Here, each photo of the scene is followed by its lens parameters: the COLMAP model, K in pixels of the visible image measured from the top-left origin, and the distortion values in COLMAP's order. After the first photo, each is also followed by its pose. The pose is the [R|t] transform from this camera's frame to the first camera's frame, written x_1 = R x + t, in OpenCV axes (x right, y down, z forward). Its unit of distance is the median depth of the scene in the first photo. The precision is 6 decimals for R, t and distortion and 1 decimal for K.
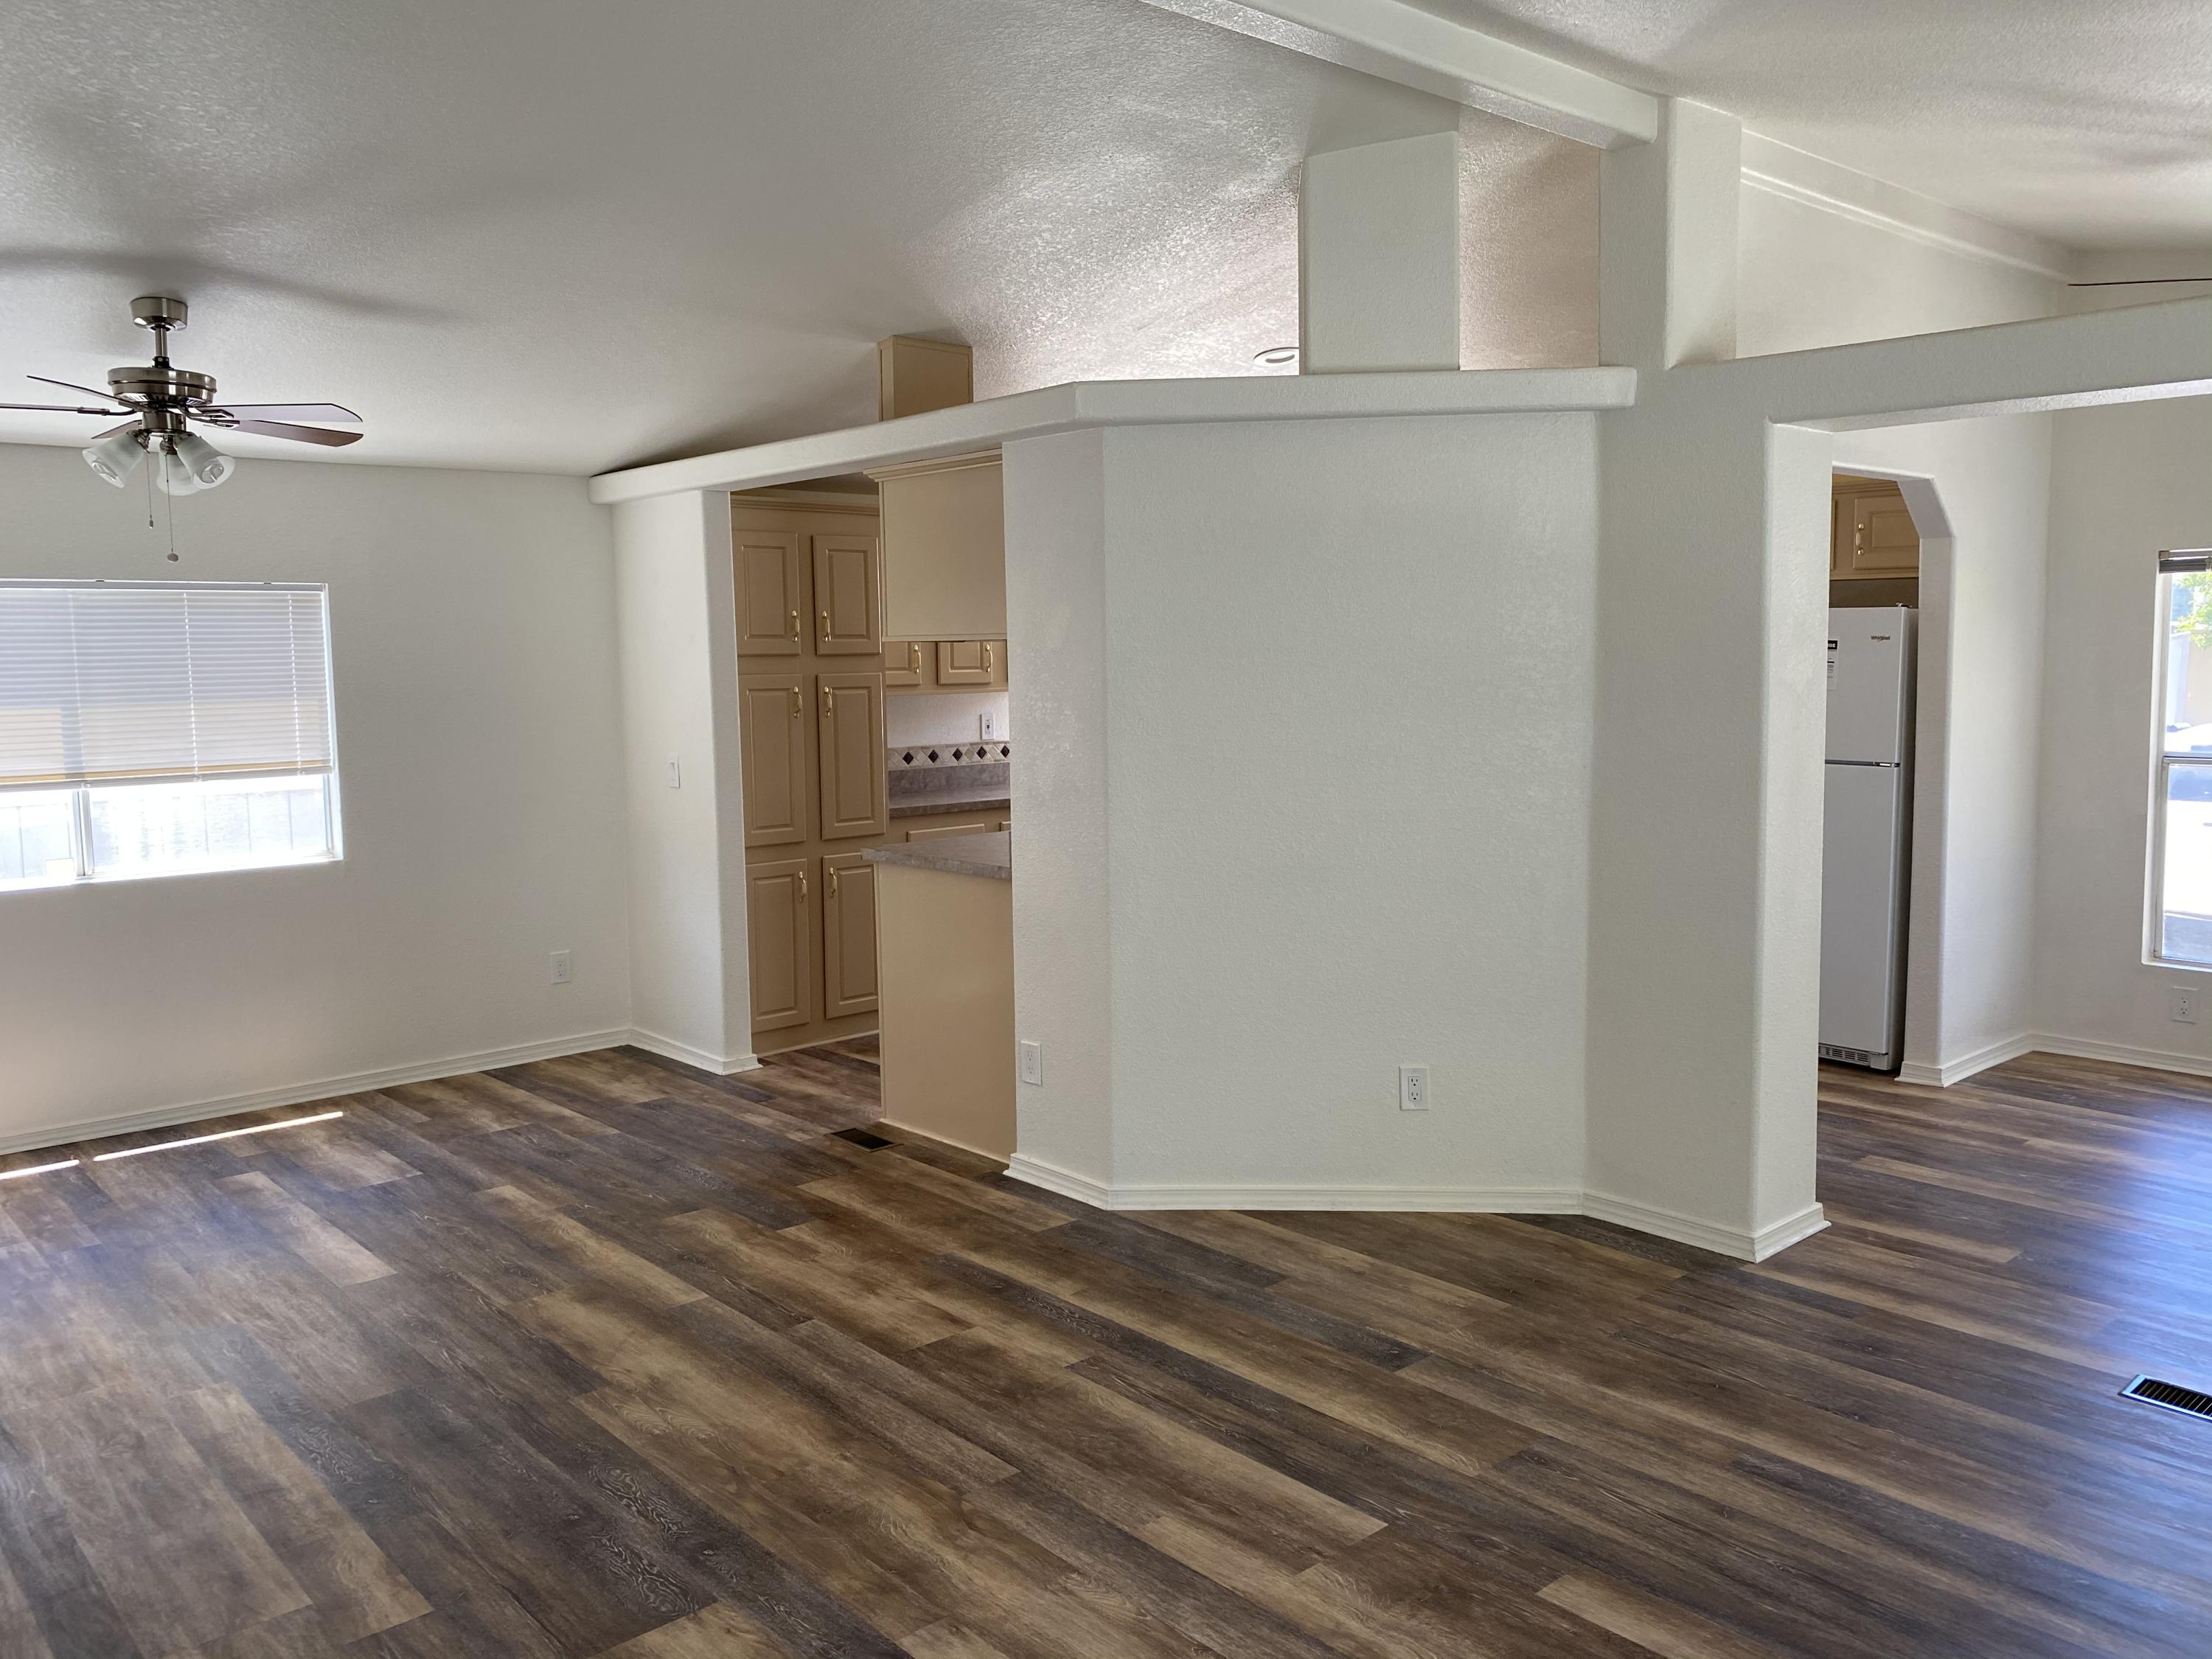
lens RADIAL K [[1692.0, 0, 1106.0], [0, 1692.0, 829.5], [0, 0, 1]] dist [0.108786, -0.184864]
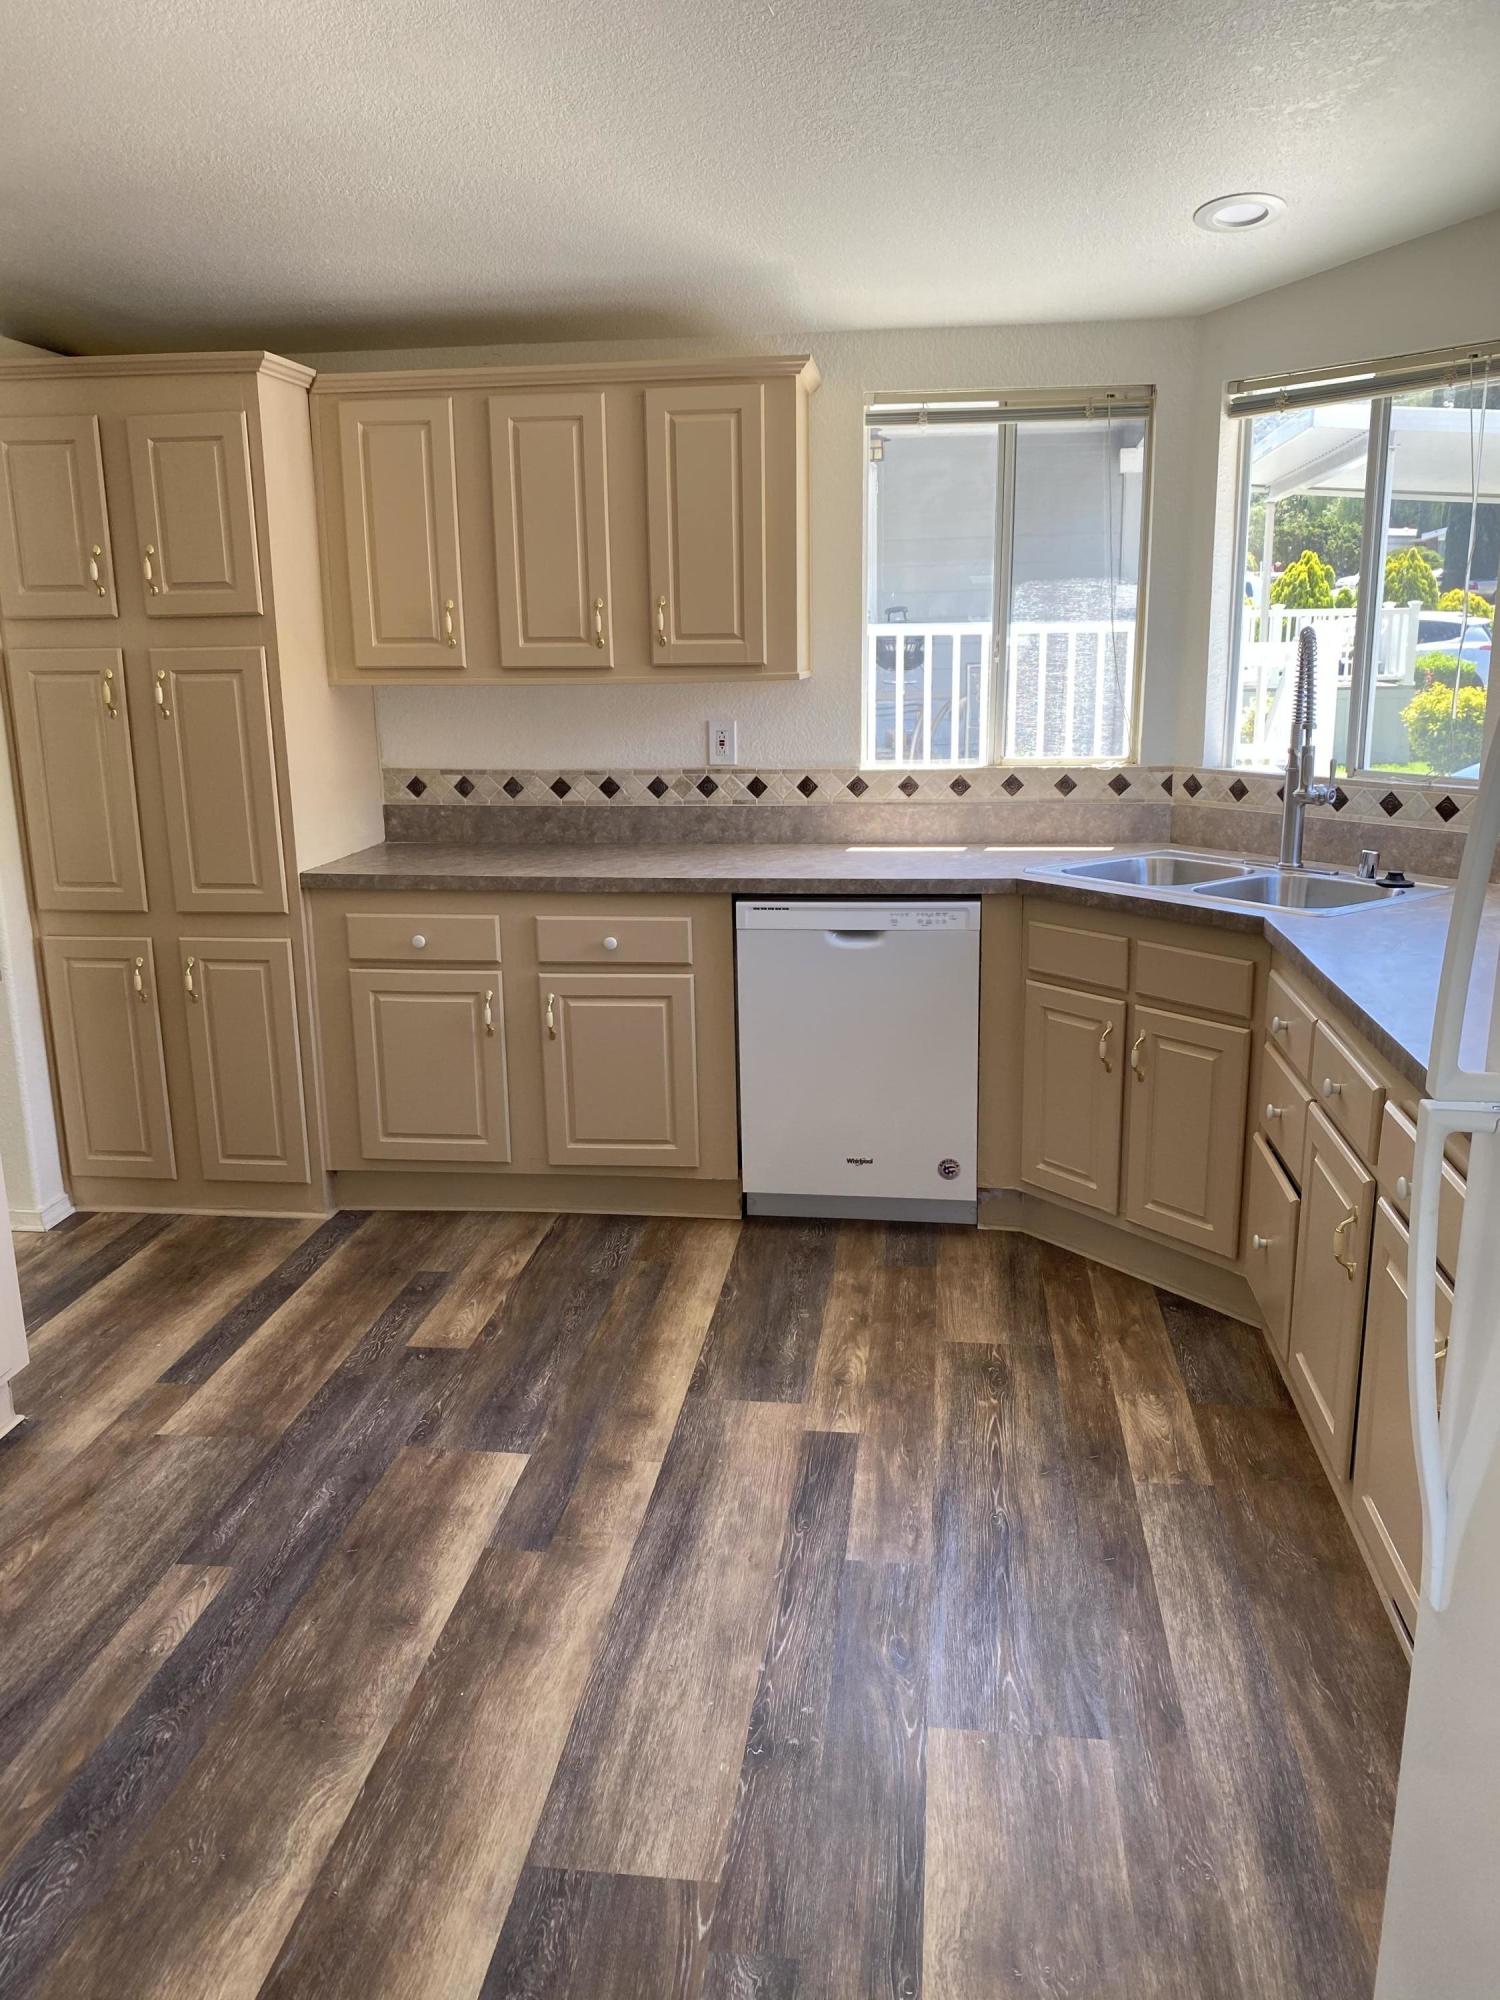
lens RADIAL K [[1536.1, 0, 750.0], [0, 1536.1, 1000.0], [0, 0, 1]] dist [0.003947, -0.009570]
pose [[0.660621, 0.183104, -0.728047, 0.352273], [-0.077902, 0.981284, 0.176106, -0.069872], [0.746667, -0.059623, 0.662521, 0.673719]]
